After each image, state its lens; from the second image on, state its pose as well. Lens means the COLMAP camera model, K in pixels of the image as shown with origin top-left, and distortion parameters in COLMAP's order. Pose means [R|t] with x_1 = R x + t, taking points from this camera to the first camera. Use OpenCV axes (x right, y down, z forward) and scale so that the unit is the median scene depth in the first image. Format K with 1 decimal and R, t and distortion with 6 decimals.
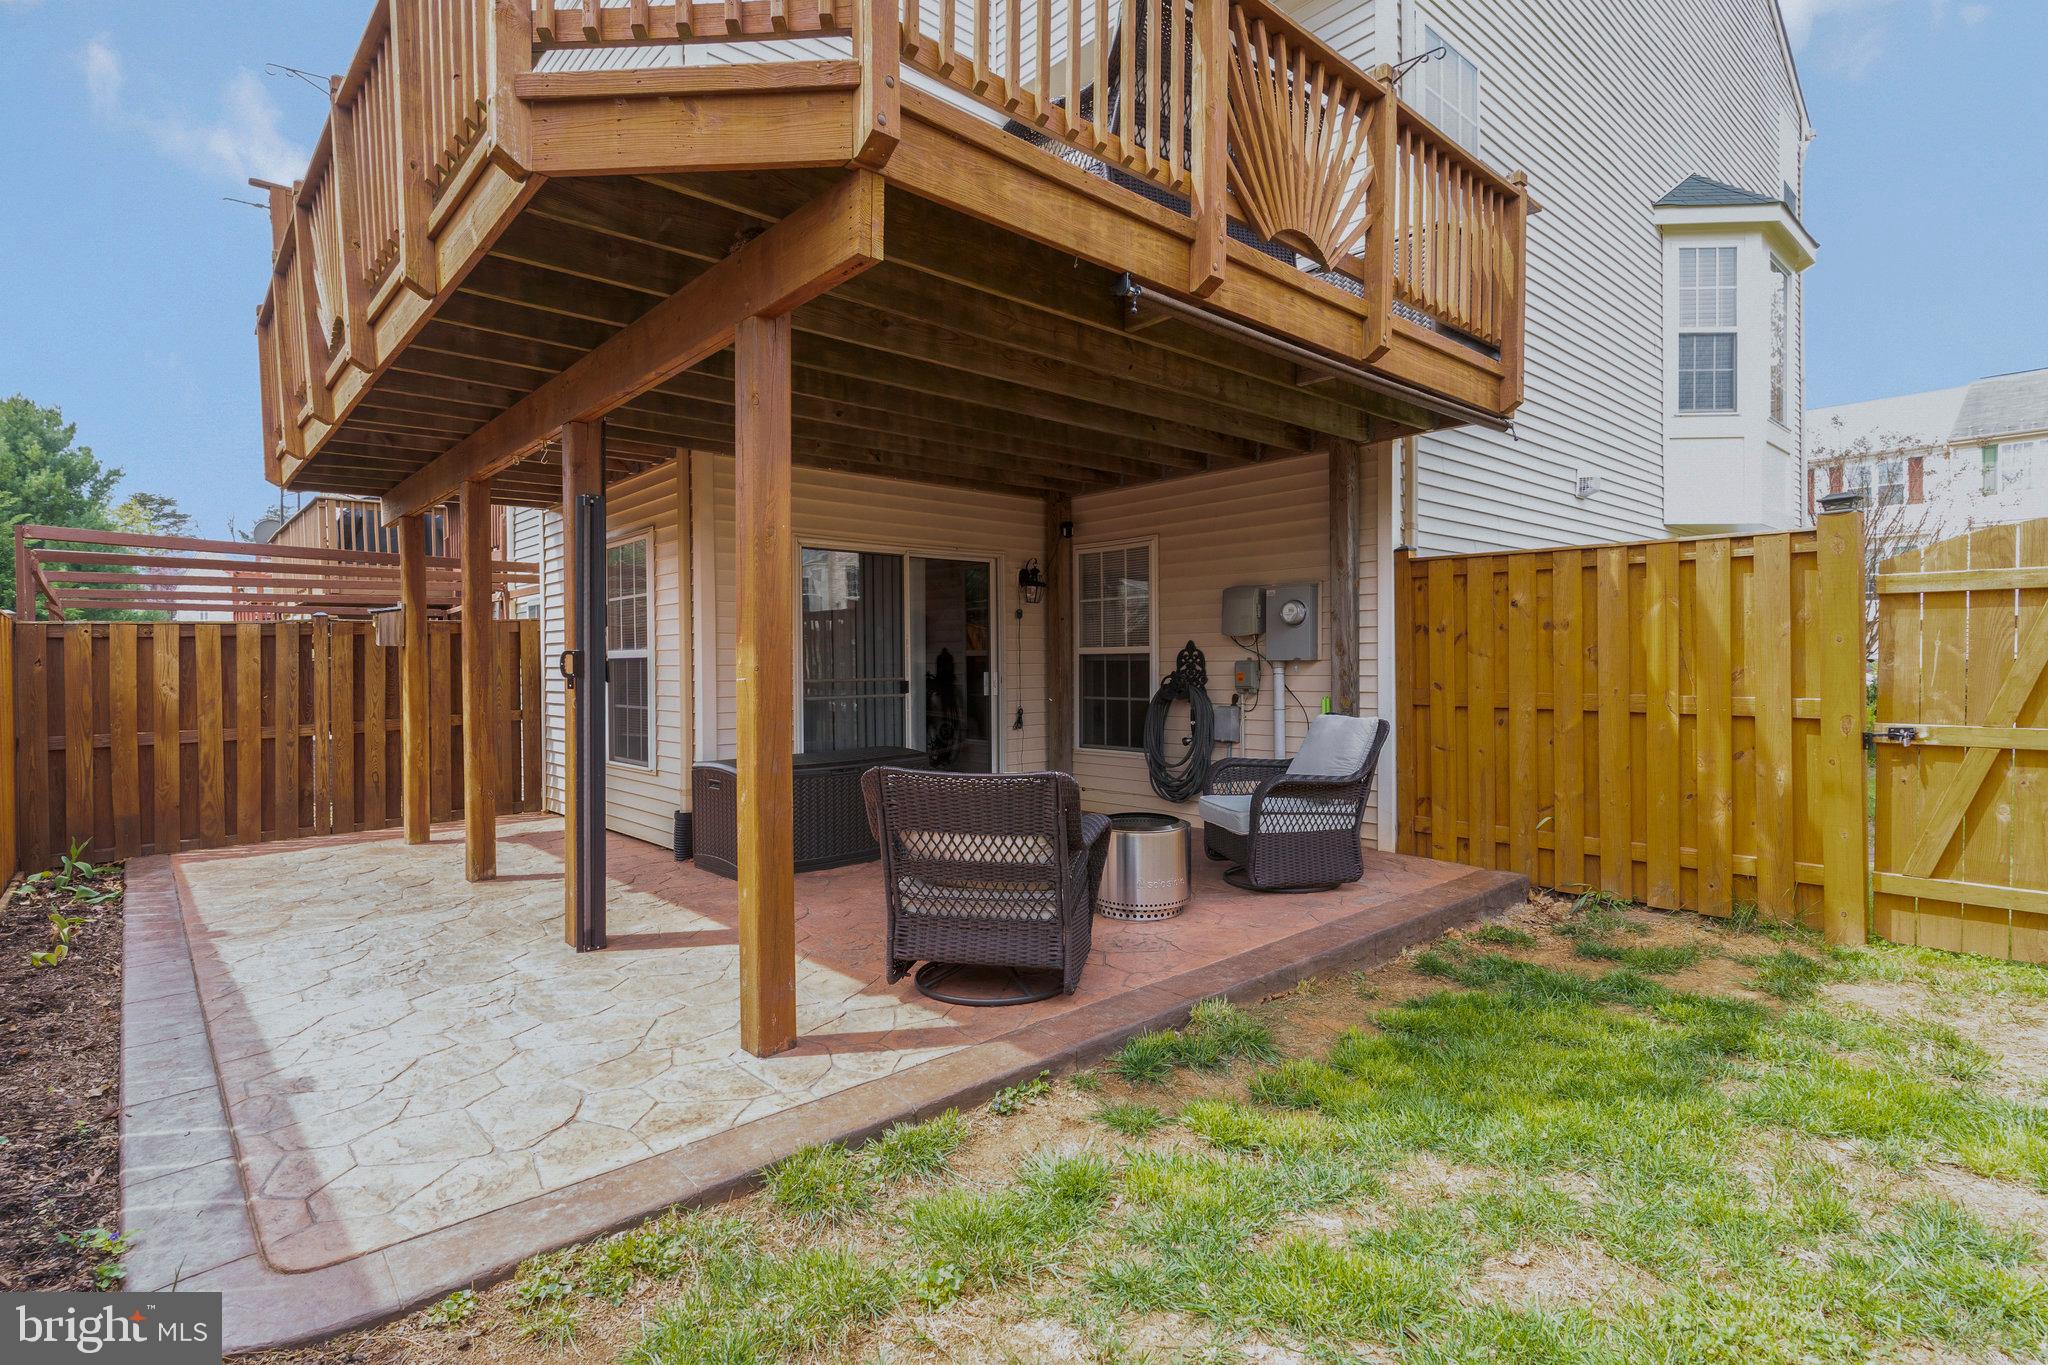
lens RADIAL K [[989.7, 0, 1032.3], [0, 989.7, 682.6], [0, 0, 1]] dist [-0.002040, -0.000423]
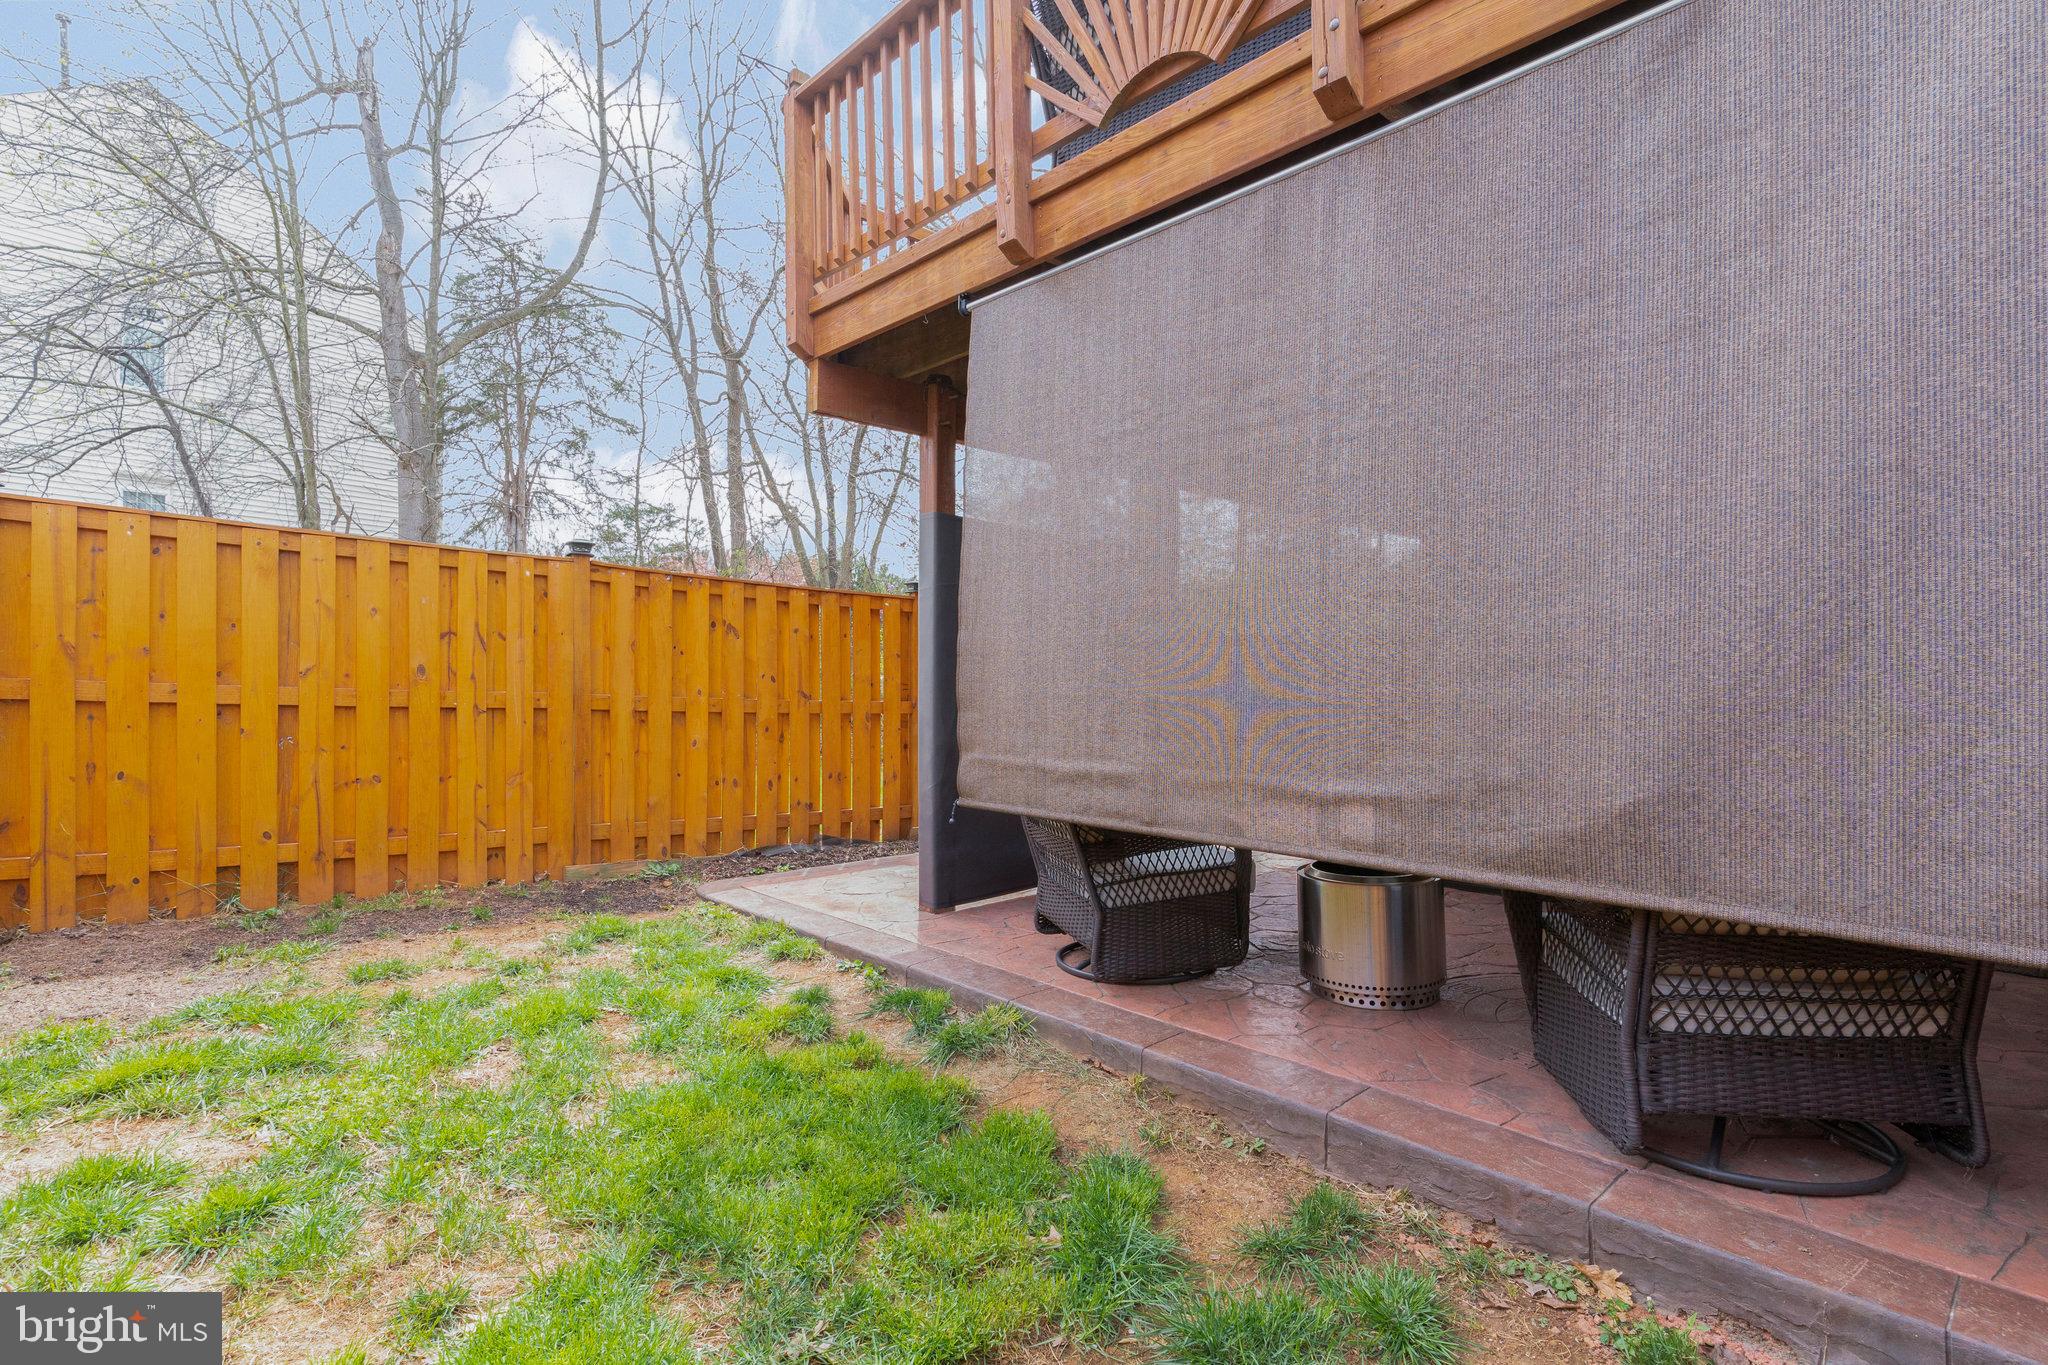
lens RADIAL K [[989.7, 0, 1009.9], [0, 989.7, 673.6], [0, 0, 1]] dist [-0.002040, -0.000423]
pose [[-0.007408, 0.009894, -0.999924, 1.252807], [-0.003534, 0.999945, 0.009920, -0.009183], [0.999966, 0.003607, -0.007373, 1.121686]]
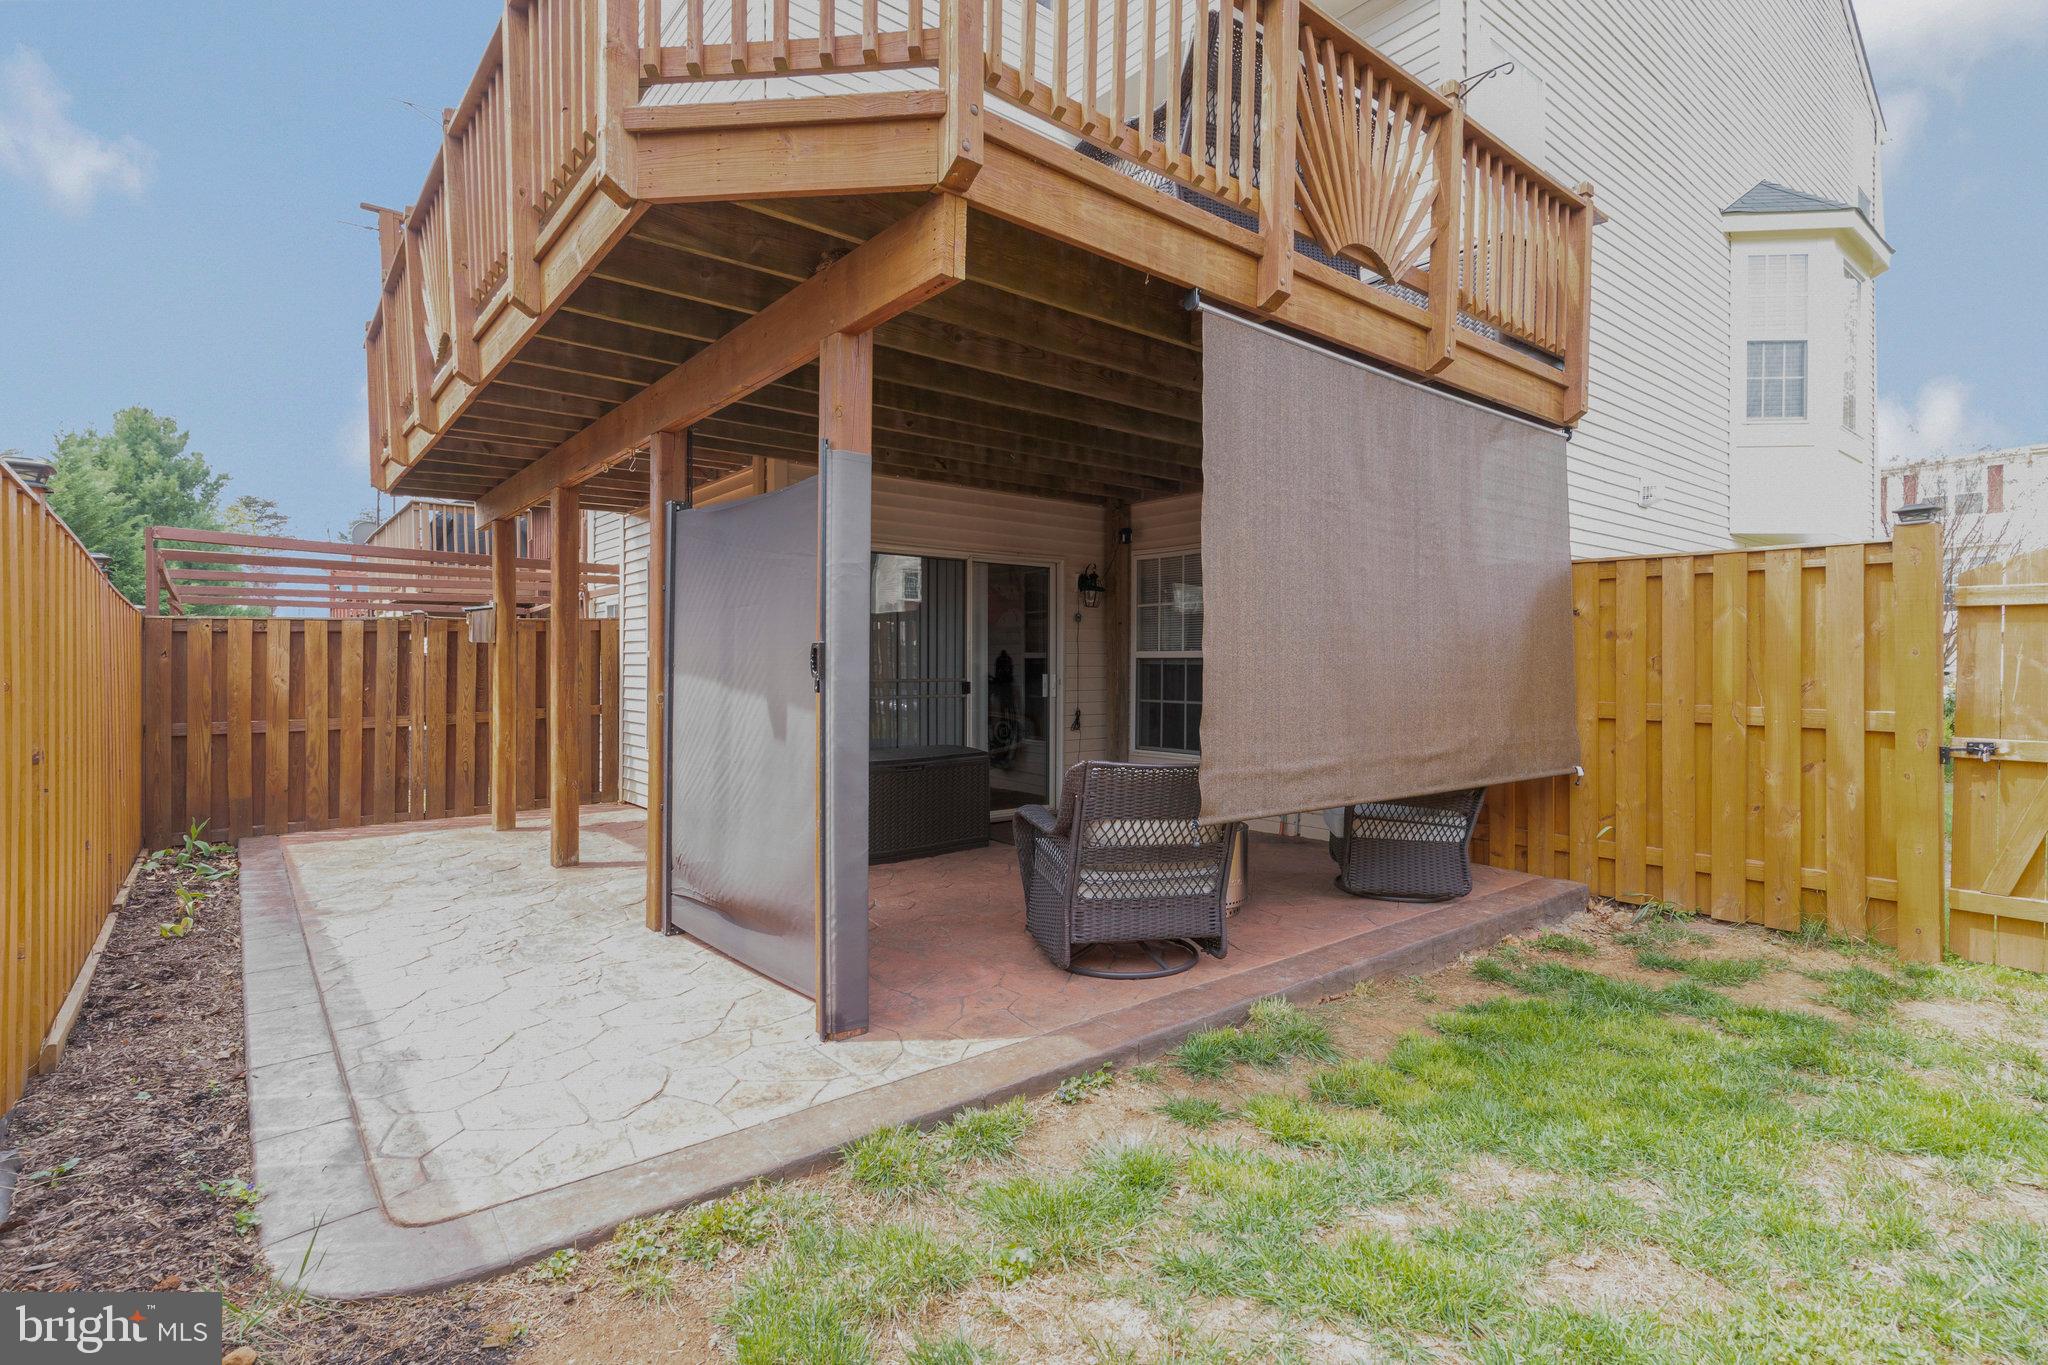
lens RADIAL K [[989.7, 0, 1014.4], [0, 989.7, 676.8], [0, 0, 1]] dist [-0.002040, -0.000423]
pose [[0.998666, 0.012473, -0.050115, -0.034853], [-0.012827, 0.999895, -0.006737, -0.000632], [0.050025, 0.007371, 0.998721, -0.032568]]
